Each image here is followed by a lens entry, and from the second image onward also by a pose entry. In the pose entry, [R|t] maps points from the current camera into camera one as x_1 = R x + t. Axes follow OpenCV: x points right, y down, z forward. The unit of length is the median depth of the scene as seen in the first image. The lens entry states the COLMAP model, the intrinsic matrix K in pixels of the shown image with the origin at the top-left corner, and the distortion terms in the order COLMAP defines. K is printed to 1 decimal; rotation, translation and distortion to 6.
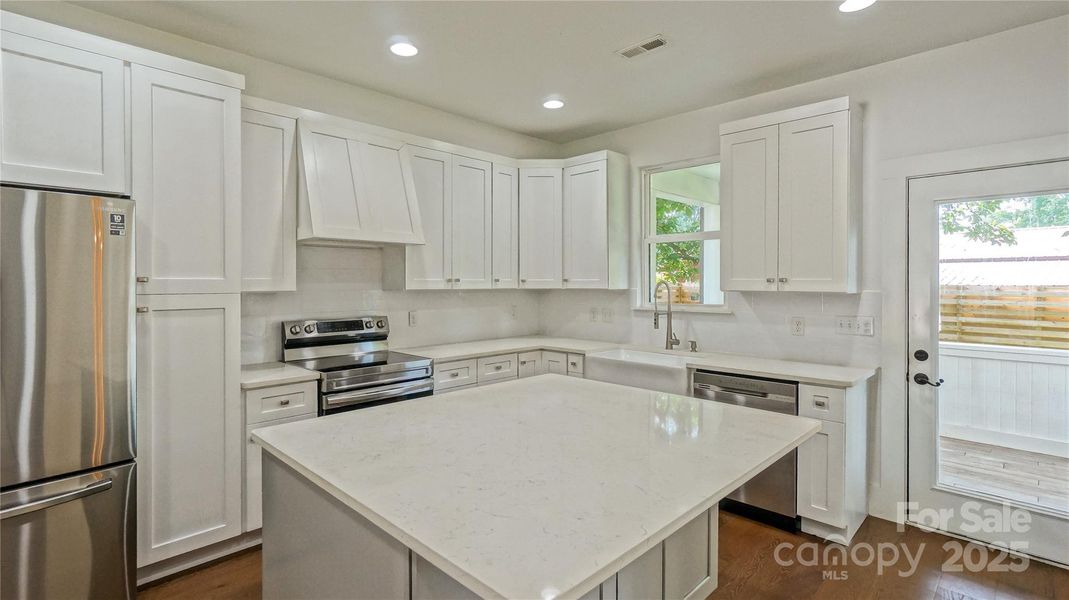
lens RADIAL K [[521.8, 0, 518.7], [0, 521.8, 281.1], [0, 0, 1]] dist [0.001499, 0.000413]
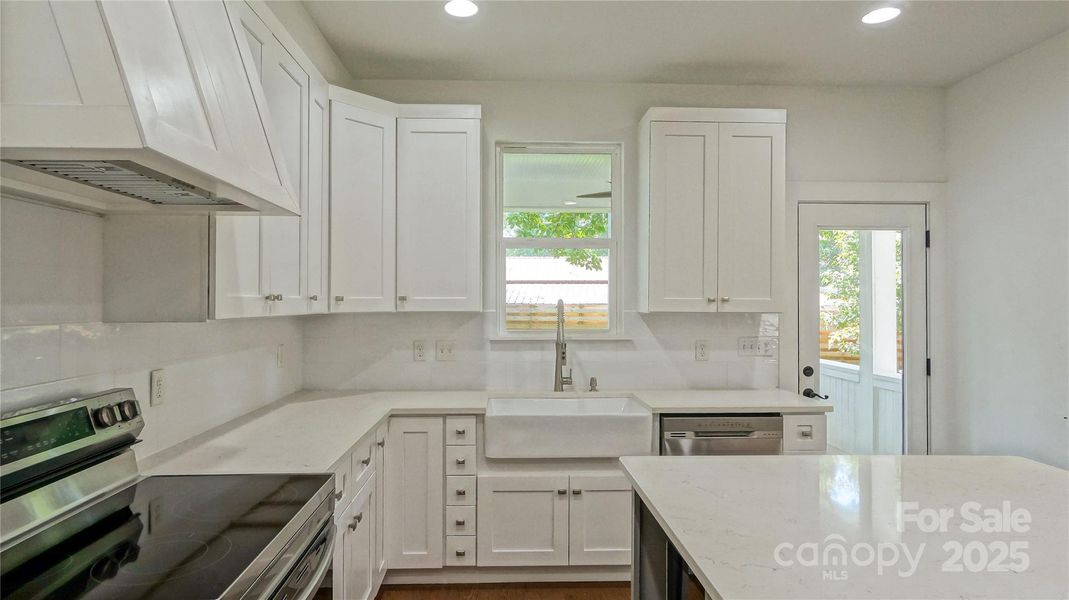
lens RADIAL K [[593.3, 0, 539.7], [0, 593.3, 295.3], [0, 0, 1]] dist [0.002096, 0.000259]
pose [[0.667331, 0.008317, 0.744715, -0.378488], [-0.003202, 0.999960, -0.008299, 0.000137], [-0.744755, 0.003154, 0.667331, 0.470722]]
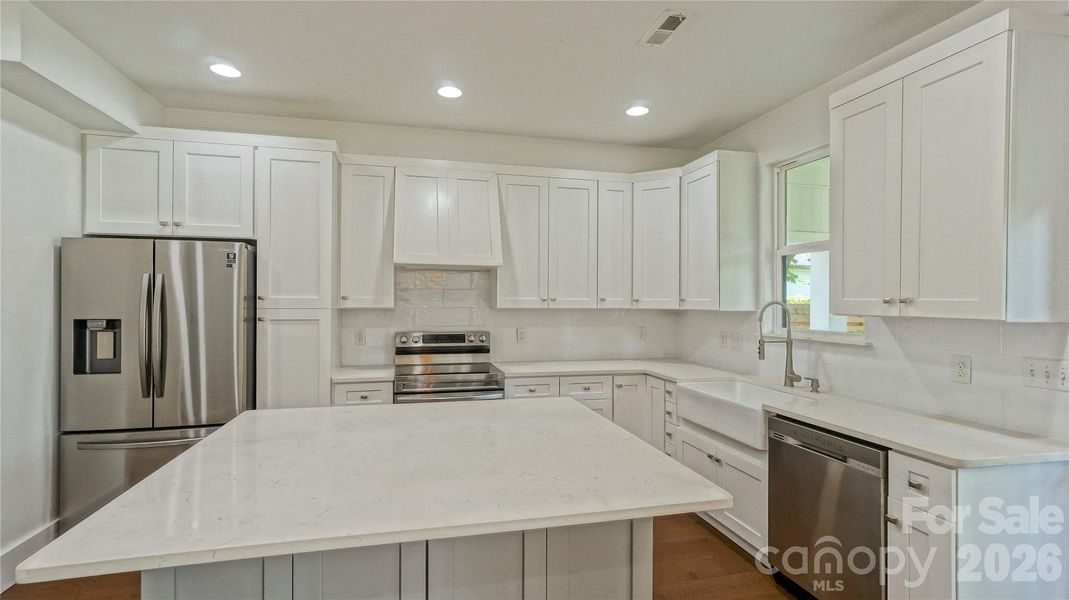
lens RADIAL K [[495.6, 0, 513.9], [0, 495.6, 298.8], [0, 0, 1]] dist [0.000341, 0.000327]
pose [[0.847765, 0.002960, -0.530365, 0.346331], [-0.004966, 0.999985, -0.002357, -0.000486], [0.530350, 0.004632, 0.847766, 0.133819]]
